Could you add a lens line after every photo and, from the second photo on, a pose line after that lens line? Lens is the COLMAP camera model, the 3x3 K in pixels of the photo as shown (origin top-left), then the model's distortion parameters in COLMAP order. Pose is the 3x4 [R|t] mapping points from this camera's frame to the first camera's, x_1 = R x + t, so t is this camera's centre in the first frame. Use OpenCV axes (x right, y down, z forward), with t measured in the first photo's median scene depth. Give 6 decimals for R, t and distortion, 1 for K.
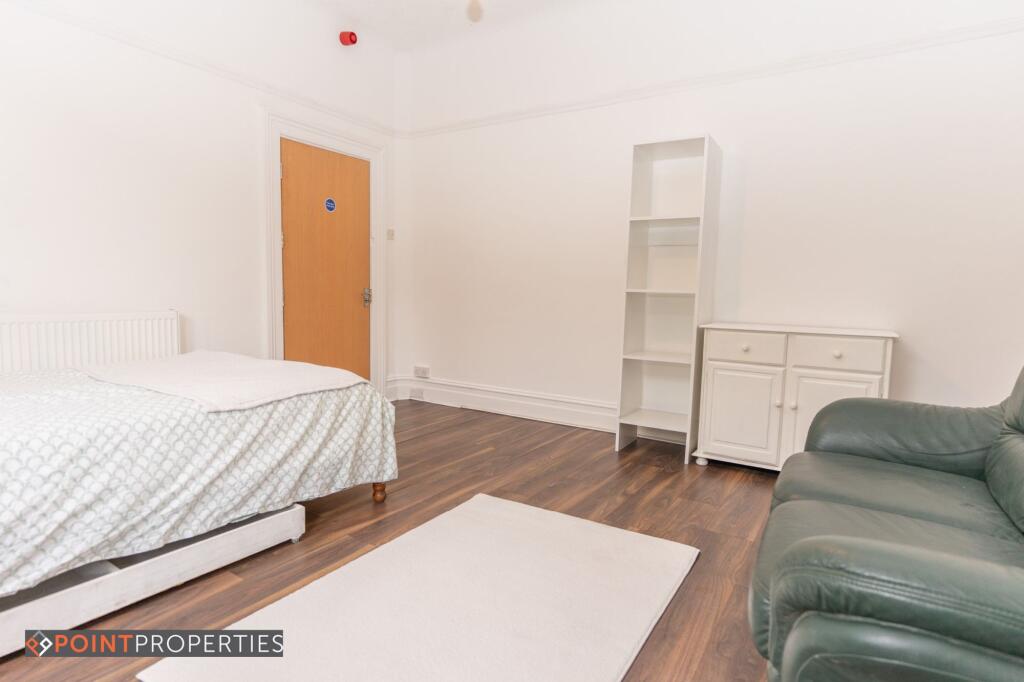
lens RADIAL K [[548.9, 0, 509.9], [0, 548.9, 342.2], [0, 0, 1]] dist [0.000013, 0.000399]
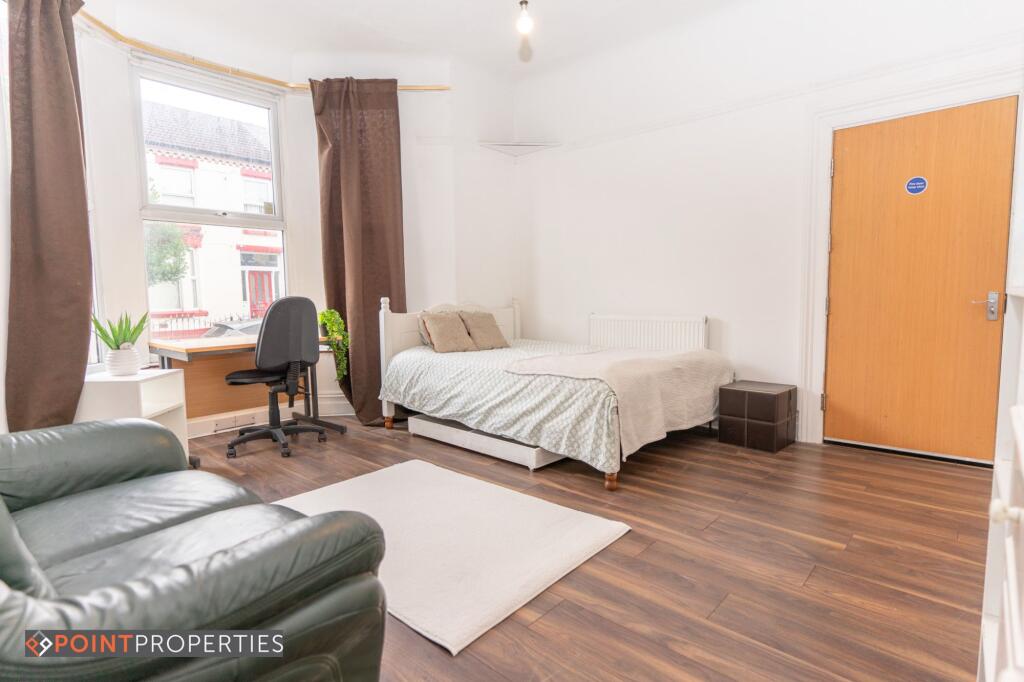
lens RADIAL K [[522.5, 0, 512.0], [0, 522.5, 341.0], [0, 0, 1]] dist [0.001262, 0.000347]
pose [[-0.168413, 0.069219, -0.983283, 0.988905], [-0.079510, 0.993327, 0.083544, -0.099204], [0.982505, 0.092251, -0.161786, 1.149501]]
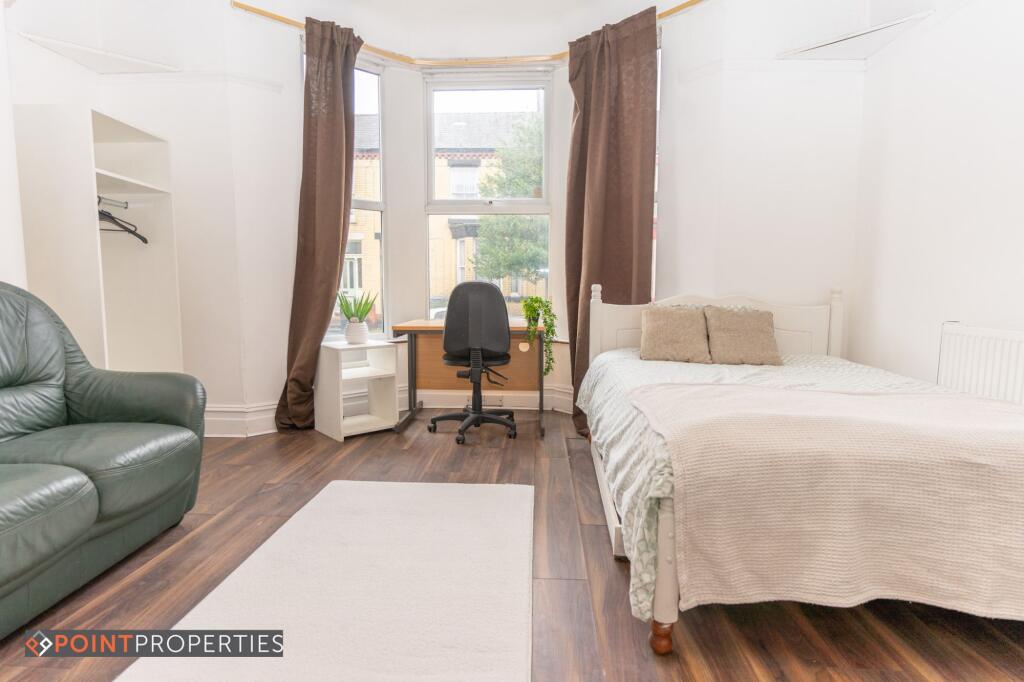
lens RADIAL K [[532.1, 0, 512.0], [0, 532.1, 341.0], [0, 0, 1]] dist [-0.000558, 0.001119]
pose [[-0.874209, 0.021331, -0.485081, 0.197527], [-0.070063, 0.983037, 0.169495, -0.146095], [0.480469, 0.182160, -0.857885, 1.643295]]
